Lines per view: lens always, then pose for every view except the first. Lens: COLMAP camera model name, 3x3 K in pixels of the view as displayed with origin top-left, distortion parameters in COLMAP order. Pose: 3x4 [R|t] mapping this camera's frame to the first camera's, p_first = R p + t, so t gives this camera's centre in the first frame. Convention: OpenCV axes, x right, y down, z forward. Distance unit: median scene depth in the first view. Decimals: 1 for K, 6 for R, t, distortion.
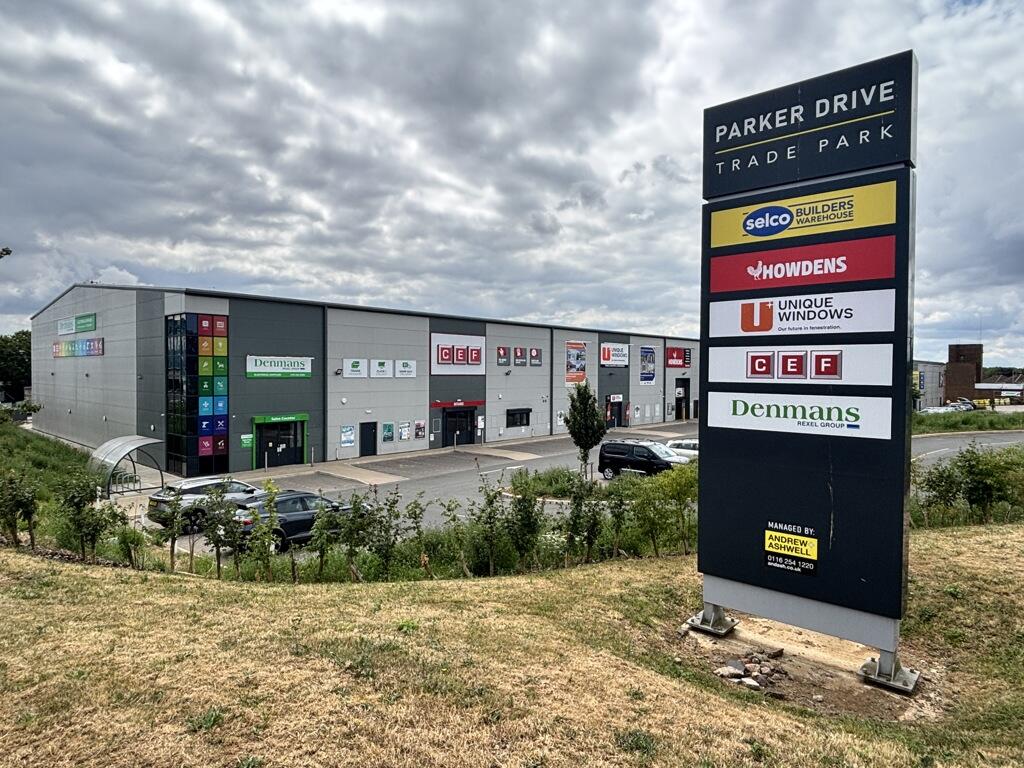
lens RADIAL K [[597.7, 0, 513.9], [0, 597.7, 386.7], [0, 0, 1]] dist [0.002789, 0.000394]
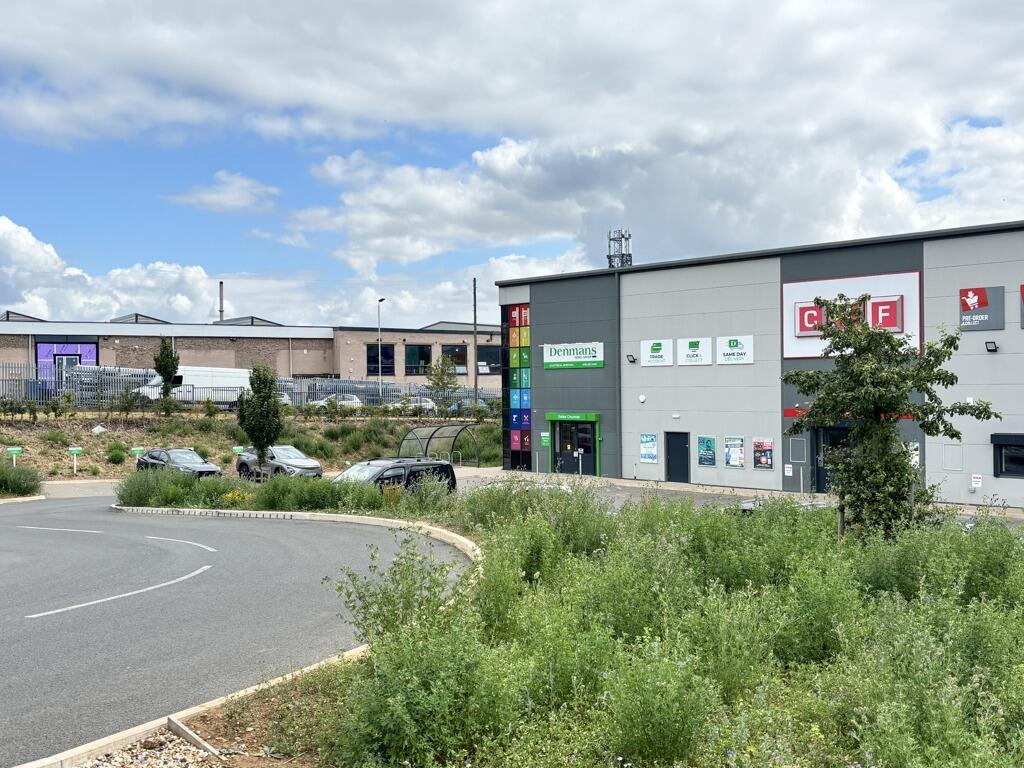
lens RADIAL K [[1028.9, 0, 513.3], [0, 1028.9, 384.3], [0, 0, 1]] dist [-0.007116, 0.000000]
pose [[-0.067874, -0.003934, -0.997686, 0.947845], [-0.010462, 0.999940, -0.003231, 0.011783], [0.997639, 0.010218, -0.067911, 0.912897]]
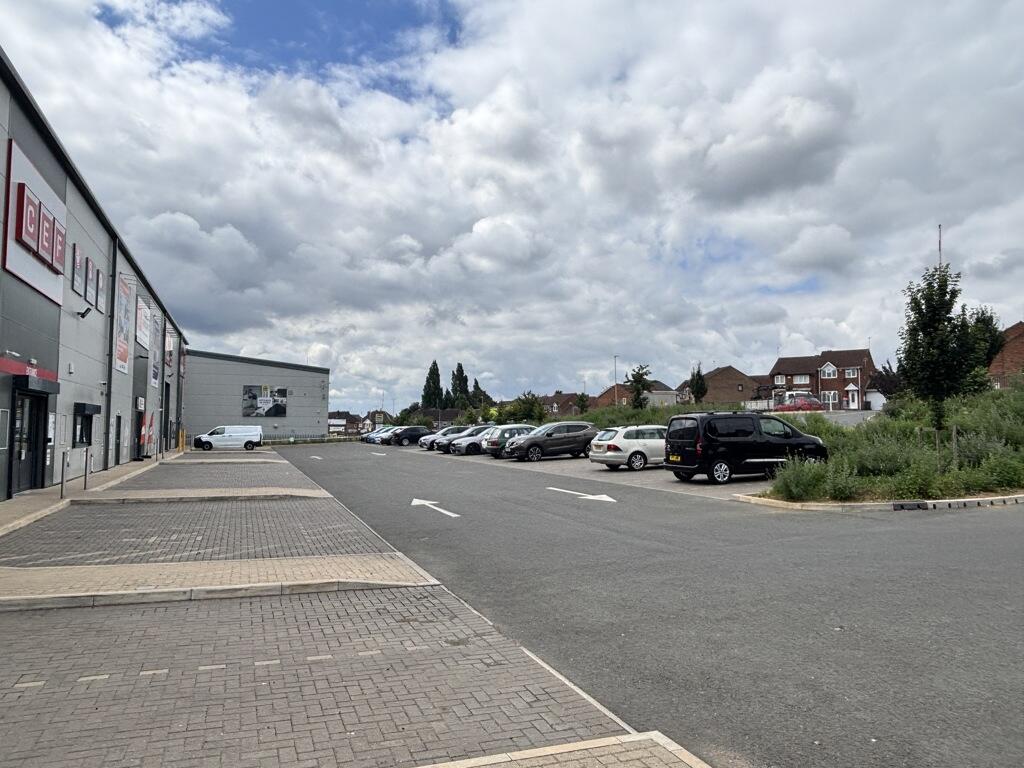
lens RADIAL K [[722.0, 0, 509.5], [0, 722.0, 385.0], [0, 0, 1]] dist [0.000531, -0.004917]
pose [[0.470354, 0.048106, 0.881165, -0.392342], [0.017847, 0.997790, -0.064000, 0.080583], [-0.882297, 0.045829, 0.468456, 0.658467]]
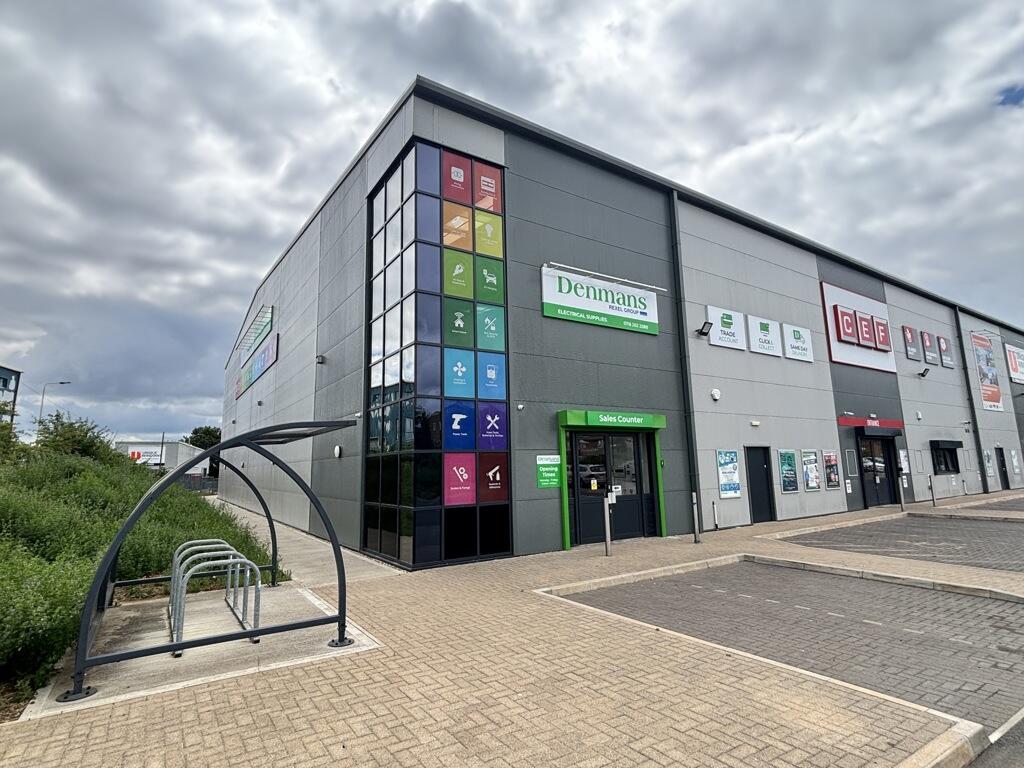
lens RADIAL K [[530.2, 0, 509.5], [0, 530.2, 380.2], [0, 0, 1]] dist [0.002312, 0.000714]
pose [[0.966135, -0.071048, -0.248063, -0.329389], [0.024426, 0.982211, -0.186185, 0.082890], [0.256878, 0.173821, 0.950684, 0.564879]]
